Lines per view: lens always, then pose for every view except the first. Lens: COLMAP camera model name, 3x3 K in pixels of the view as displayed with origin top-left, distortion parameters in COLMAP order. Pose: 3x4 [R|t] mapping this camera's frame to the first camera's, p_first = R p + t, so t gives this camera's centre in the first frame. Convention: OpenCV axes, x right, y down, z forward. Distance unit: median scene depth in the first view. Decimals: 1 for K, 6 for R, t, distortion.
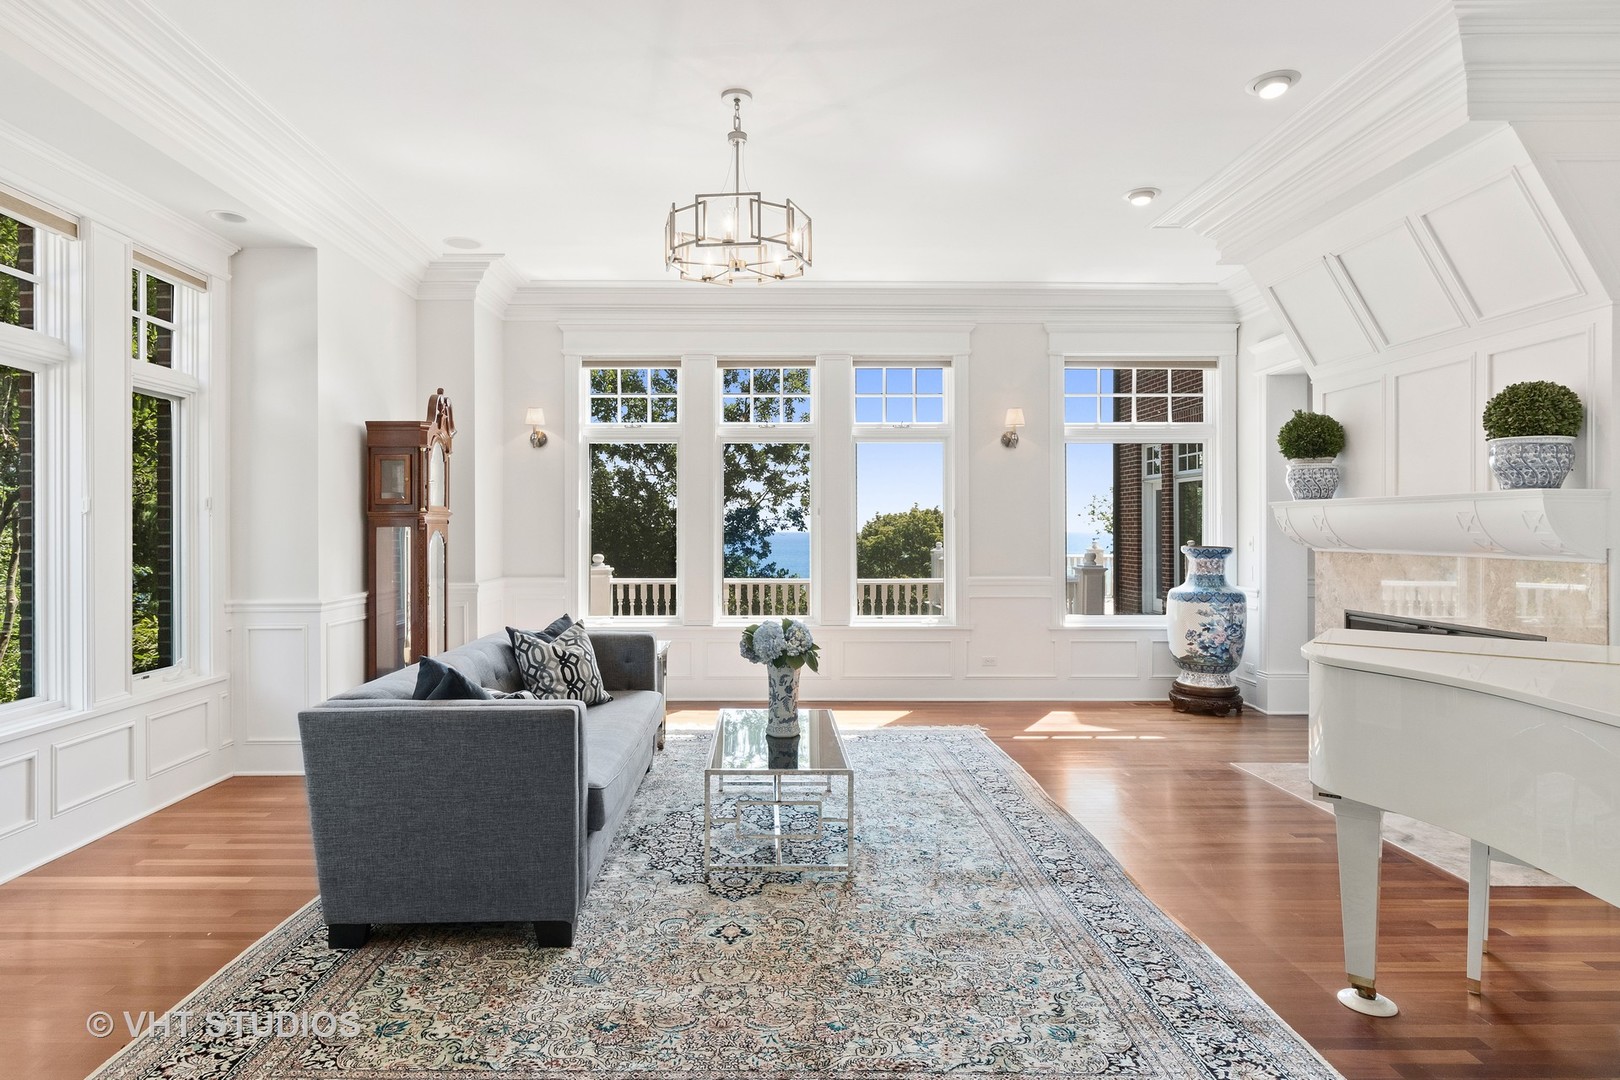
lens RADIAL K [[864.9, 0, 762.1], [0, 864.9, 530.6], [0, 0, 1]] dist [0.011644, 0.000444]
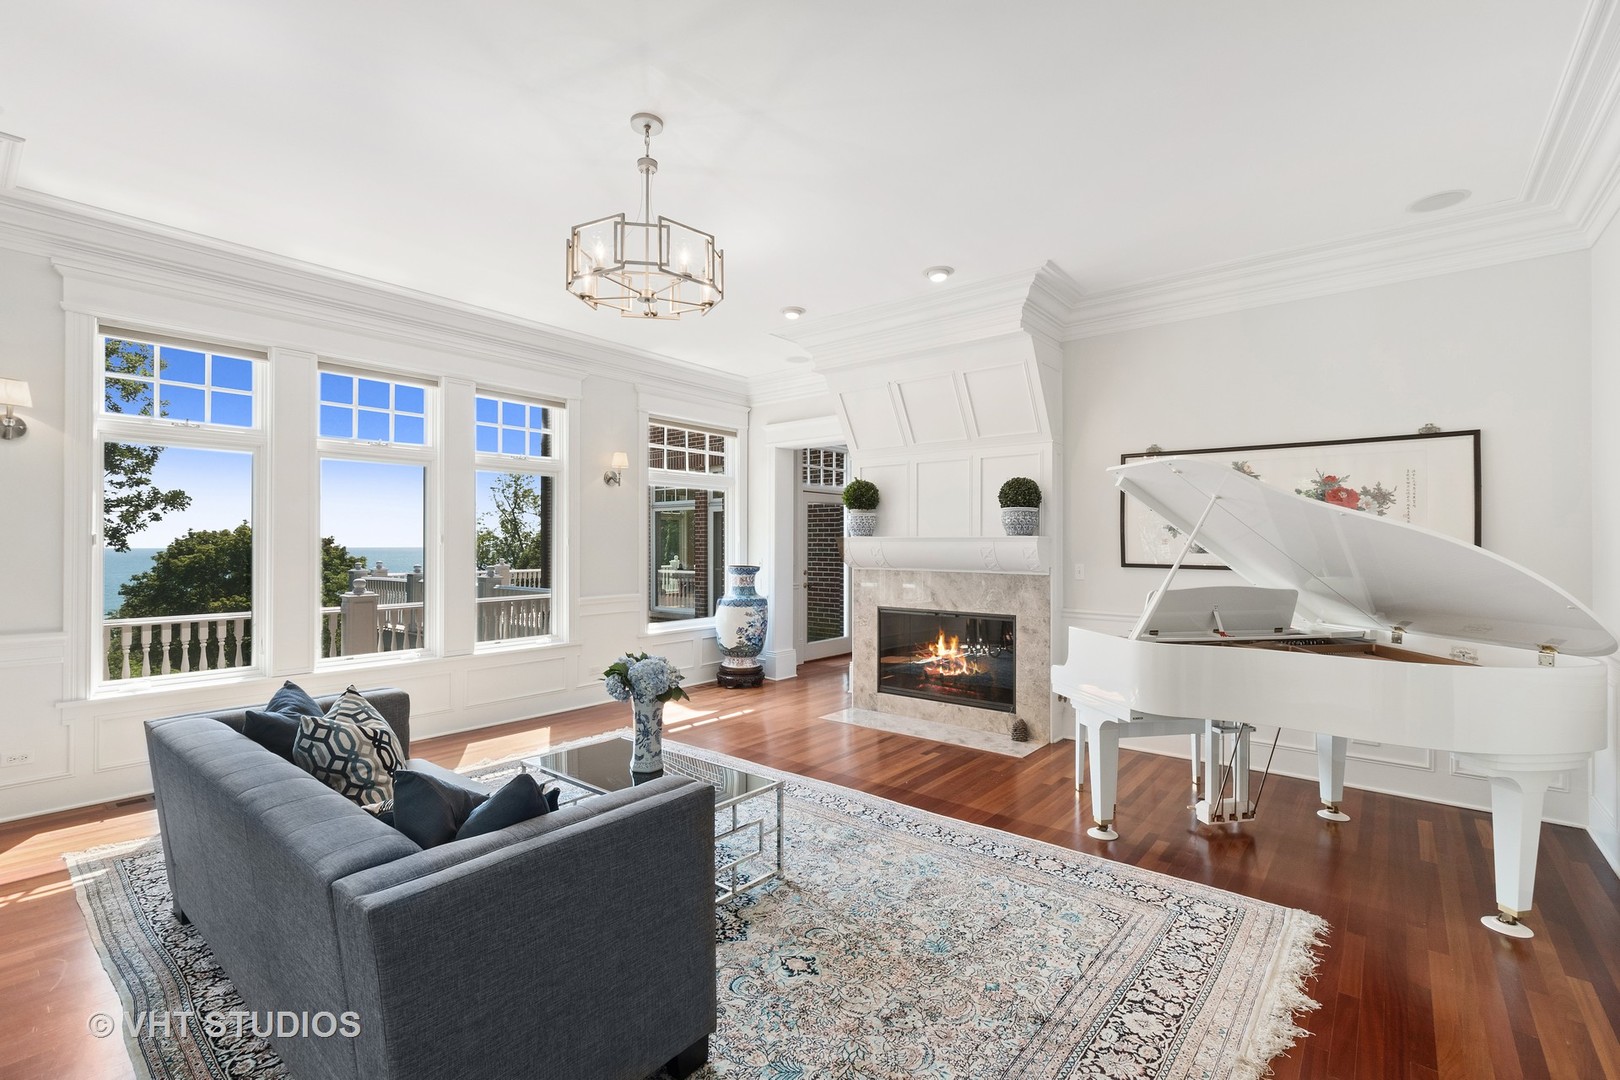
lens RADIAL K [[721.5, 0, 759.9], [0, 721.5, 541.6], [0, 0, 1]] dist [0.004043, -0.000828]
pose [[0.652600, 0.002244, 0.757700, -0.491083], [0.001910, 0.999988, -0.004606, -0.022356], [-0.757700, 0.004453, 0.652587, 0.328351]]
